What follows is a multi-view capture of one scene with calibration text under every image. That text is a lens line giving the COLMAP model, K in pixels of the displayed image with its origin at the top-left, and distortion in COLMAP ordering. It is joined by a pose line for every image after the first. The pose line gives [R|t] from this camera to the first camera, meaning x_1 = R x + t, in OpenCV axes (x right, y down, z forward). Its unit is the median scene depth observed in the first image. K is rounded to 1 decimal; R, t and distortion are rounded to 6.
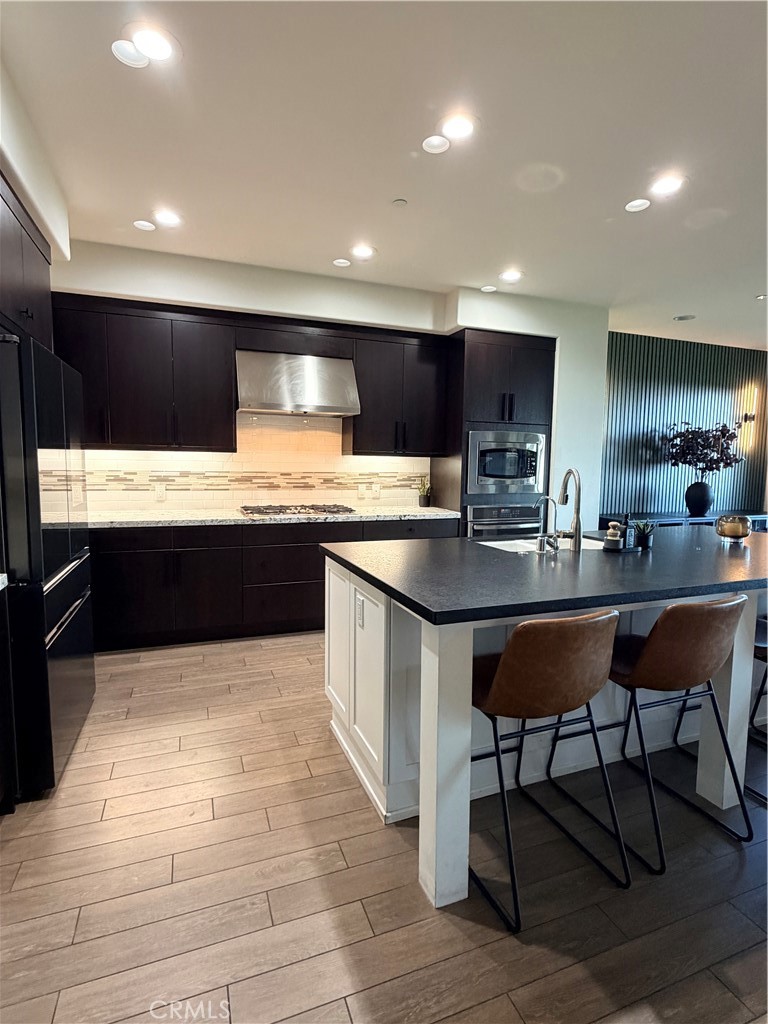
lens RADIAL K [[510.1, 0, 384.0], [0, 510.1, 512.0], [0, 0, 1]] dist [-0.000677, -0.000065]
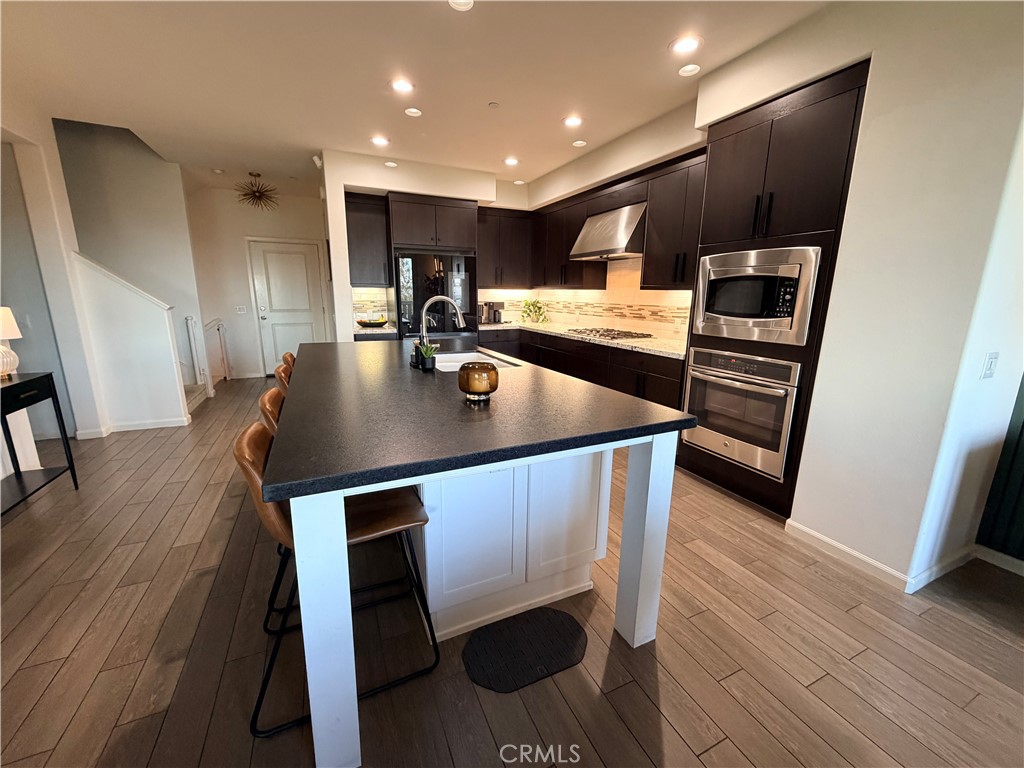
lens RADIAL K [[410.9, 0, 509.5], [0, 410.9, 381.4], [0, 0, 1]] dist [0.007664, 0.000080]
pose [[0.071153, 0.196694, -0.977880, 0.830049], [-0.106377, 0.976270, 0.188630, -0.054094], [0.991777, 0.090603, 0.090388, 0.641493]]
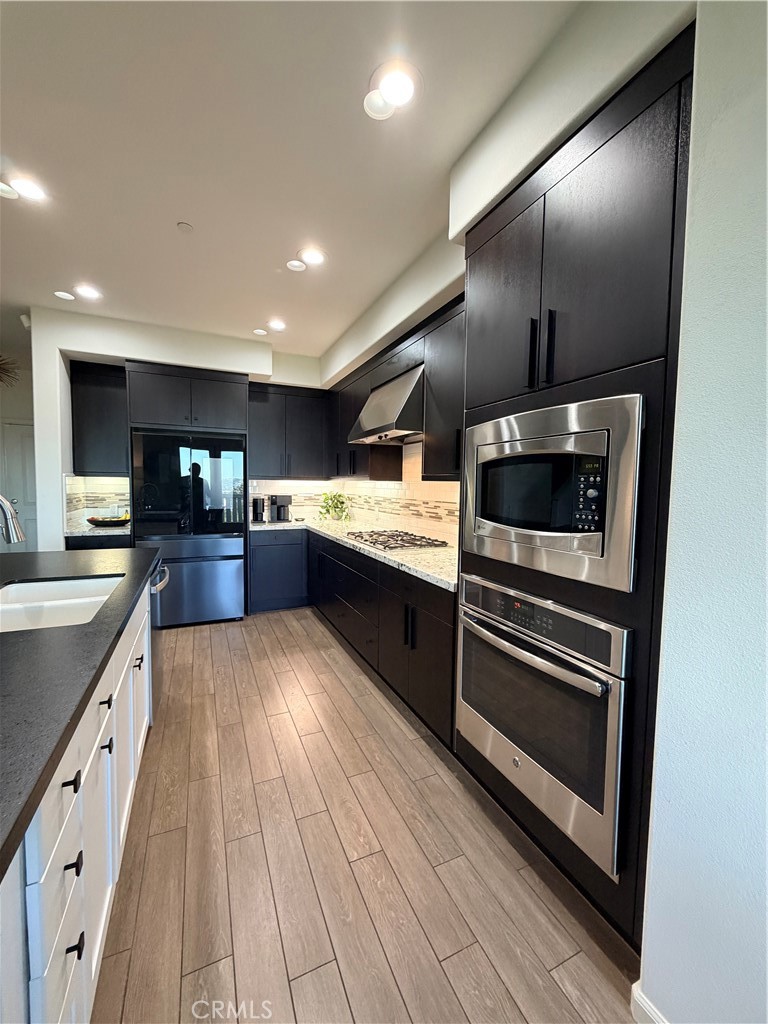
lens RADIAL K [[407.2, 0, 386.2], [0, 407.2, 509.3], [0, 0, 1]] dist [0.000653, 0.000336]
pose [[0.071043, 0.044477, -0.996481, 0.566552], [-0.112363, 0.993004, 0.036311, -0.082412], [0.991124, 0.109388, 0.075544, 0.887248]]
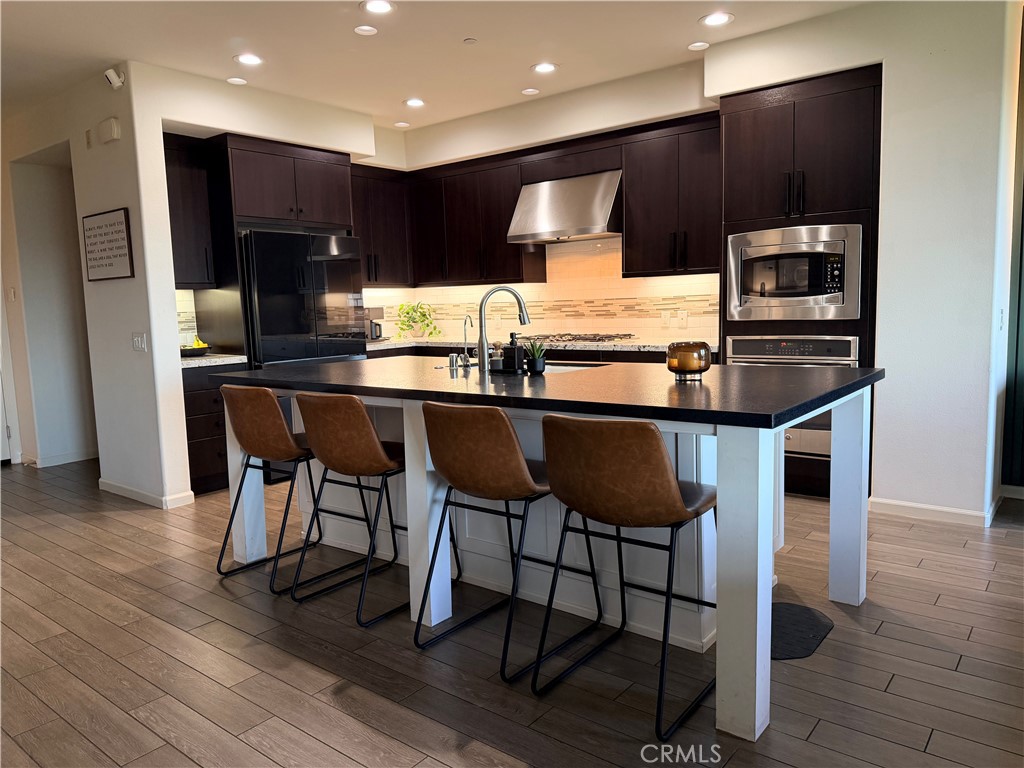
lens RADIAL K [[721.1, 0, 512.0], [0, 721.1, 384.0], [0, 0, 1]] dist [0.113755, -0.141530]
pose [[0.511220, 0.067792, -0.856772, 0.923568], [-0.043476, 0.997648, 0.052997, 0.014477], [0.858350, 0.010156, 0.512965, 0.183641]]
